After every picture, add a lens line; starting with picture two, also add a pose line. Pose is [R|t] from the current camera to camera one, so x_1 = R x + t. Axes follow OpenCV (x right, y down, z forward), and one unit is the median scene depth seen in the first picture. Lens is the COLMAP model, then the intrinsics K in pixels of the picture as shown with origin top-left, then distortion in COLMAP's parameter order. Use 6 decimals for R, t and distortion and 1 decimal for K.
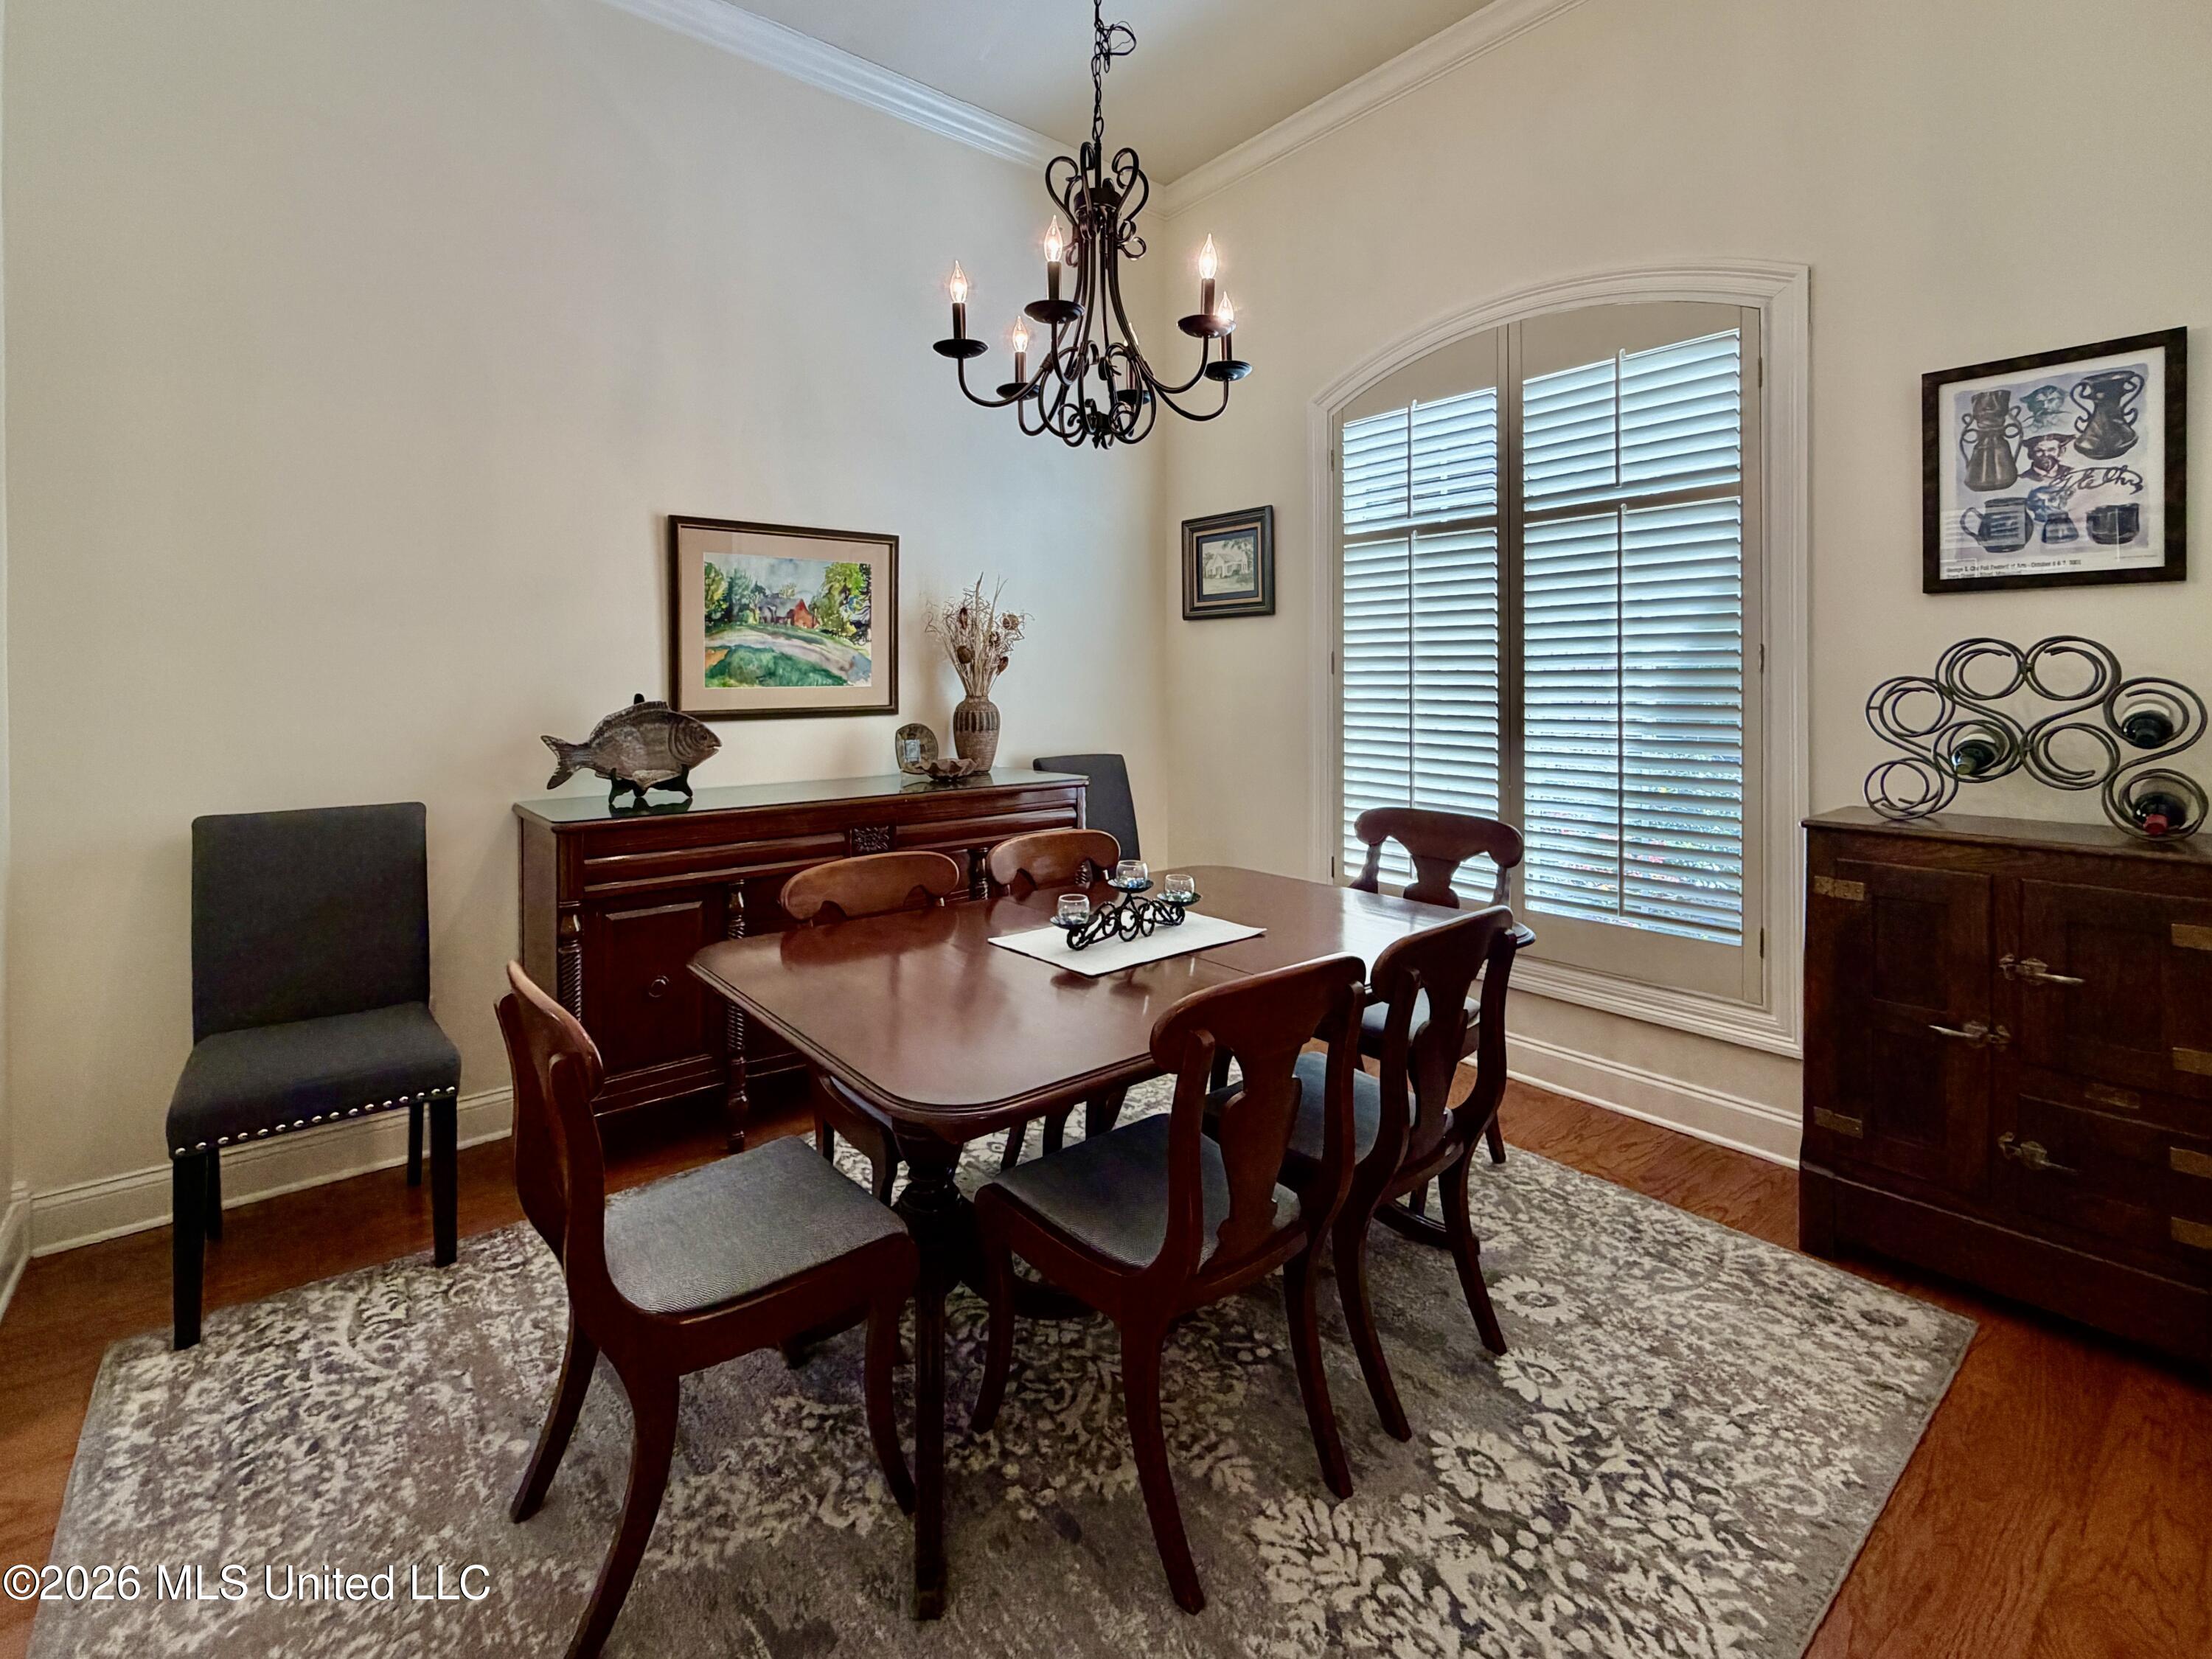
lens RADIAL K [[1013.8, 0, 1101.9], [0, 1013.8, 685.2], [0, 0, 1]] dist [-0.000289, 0.000036]
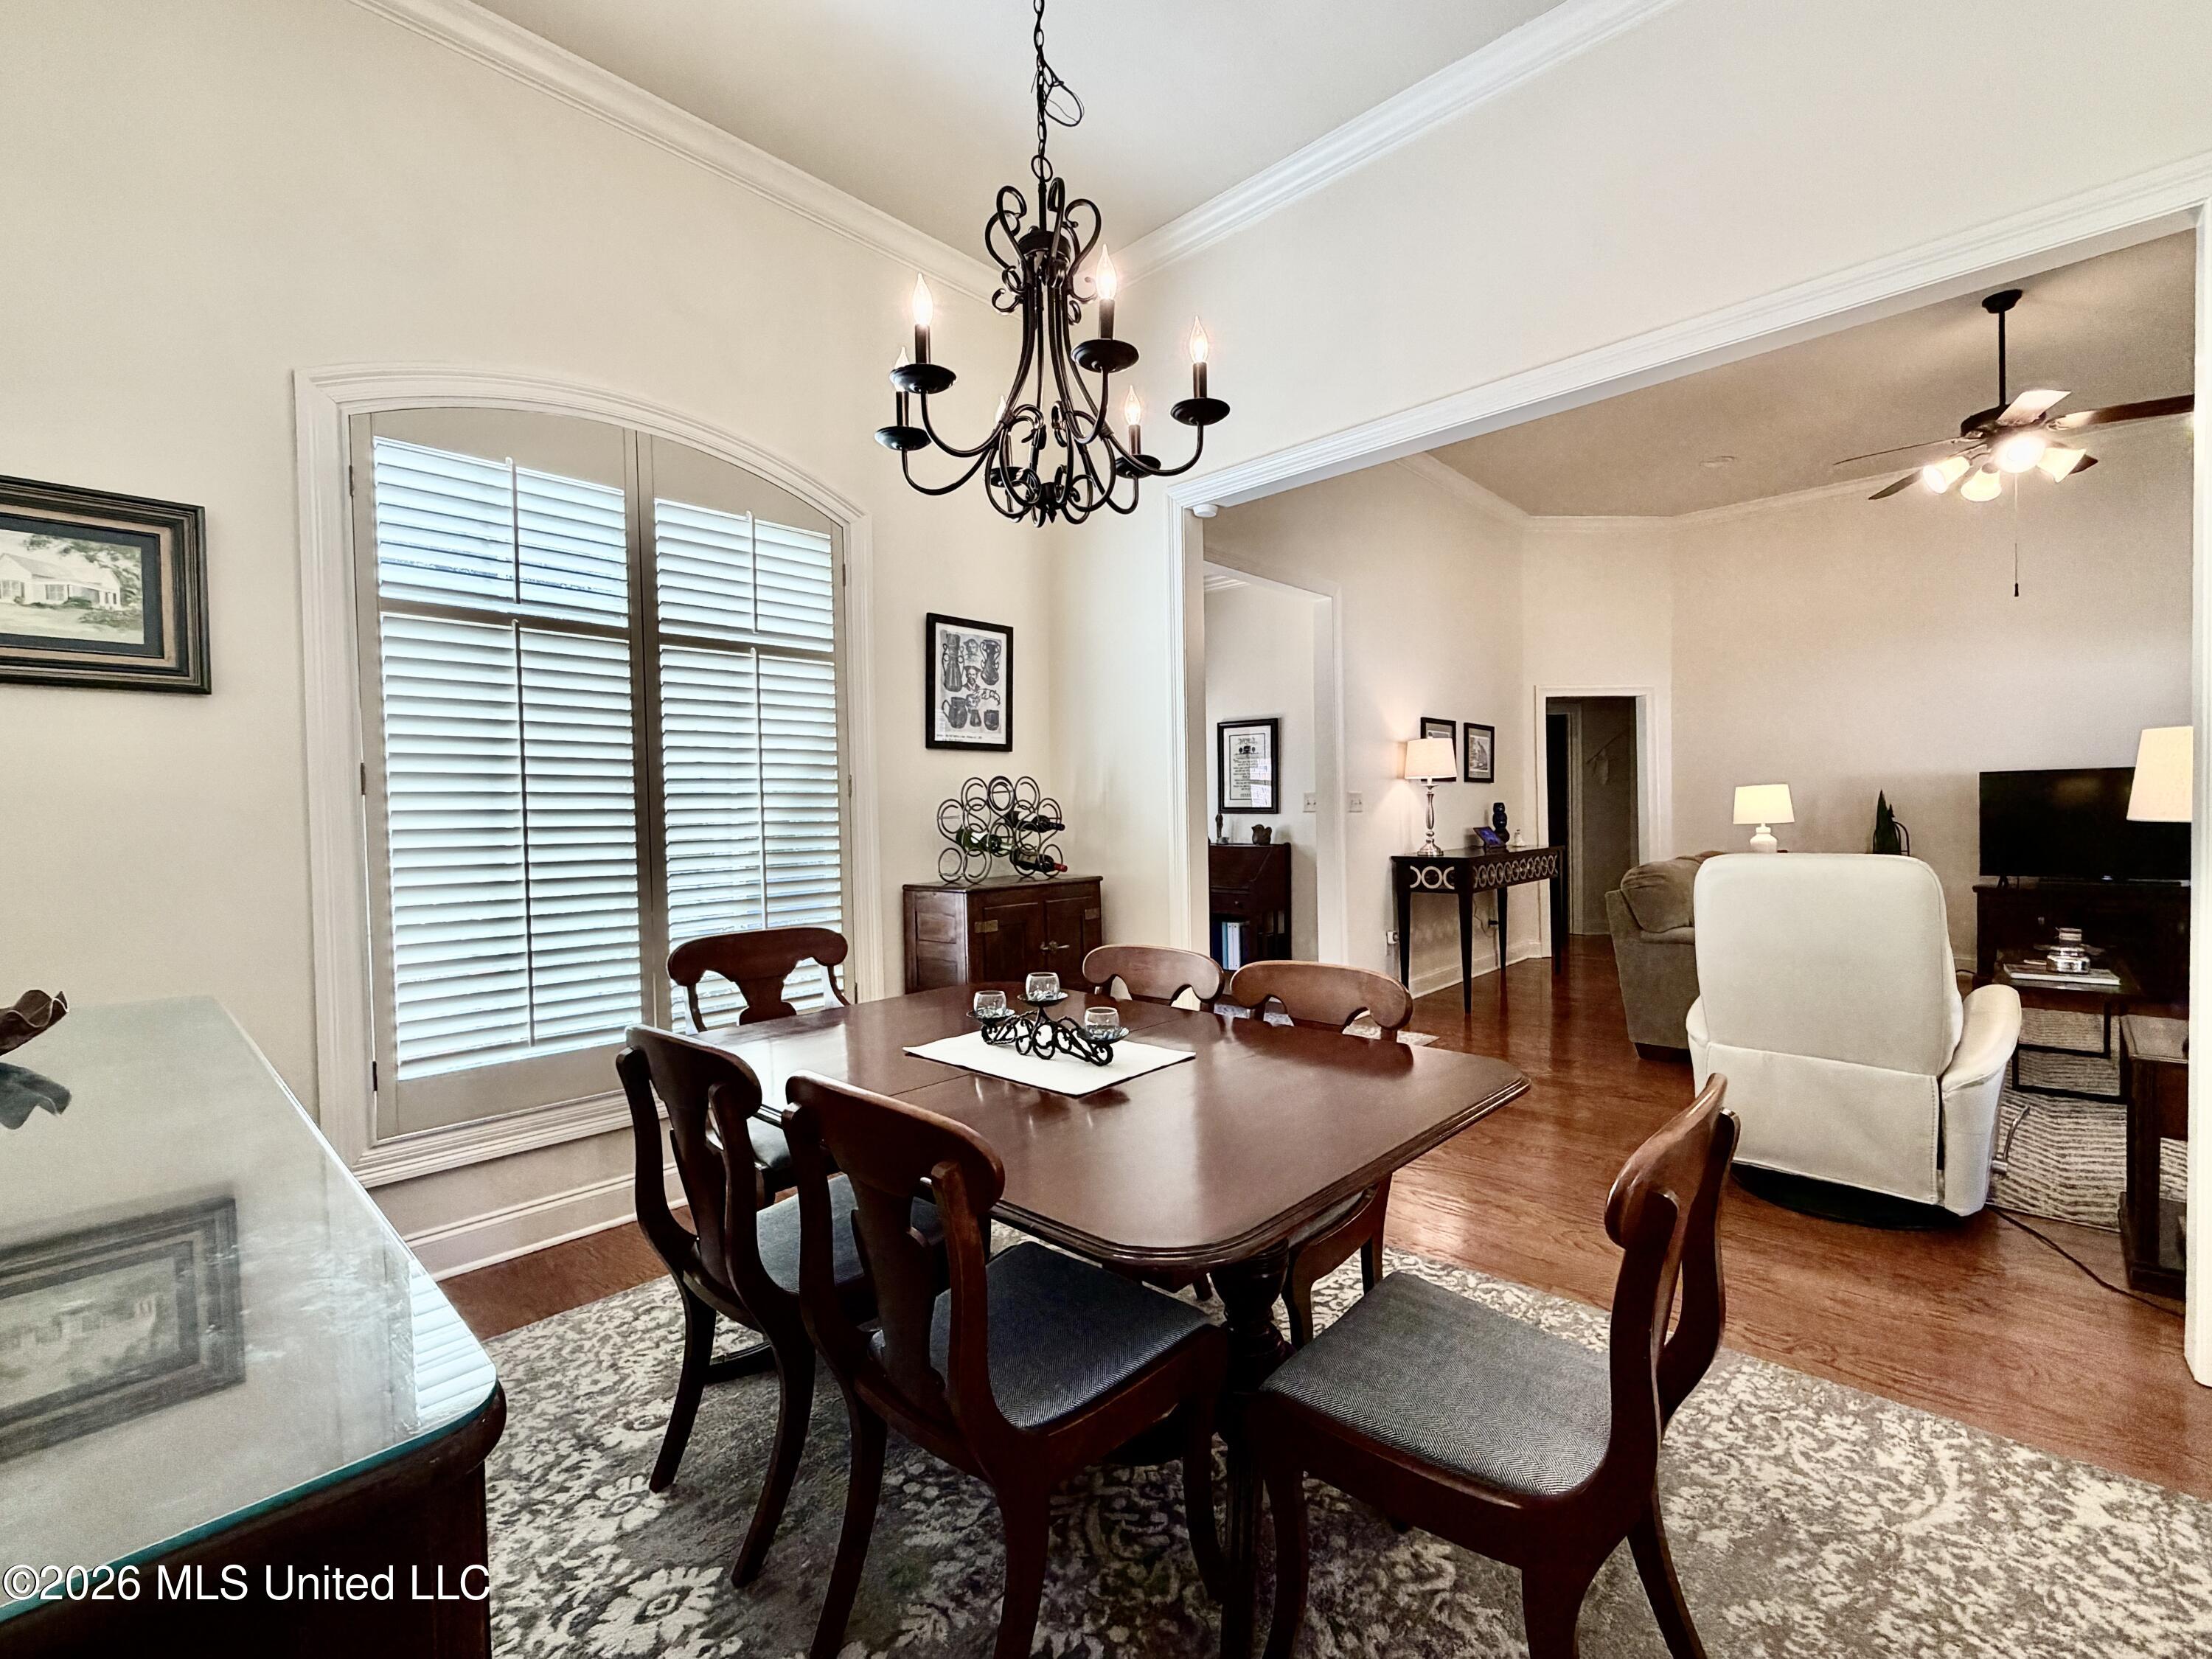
lens RADIAL K [[963.4, 0, 1106.0], [0, 963.4, 829.5], [0, 0, 1]] dist [0.001124, 0.000186]
pose [[-0.126752, -0.011432, 0.991869, -0.645665], [0.027218, 0.999517, 0.014998, 0.021000], [-0.991561, 0.028898, -0.126380, 0.787155]]
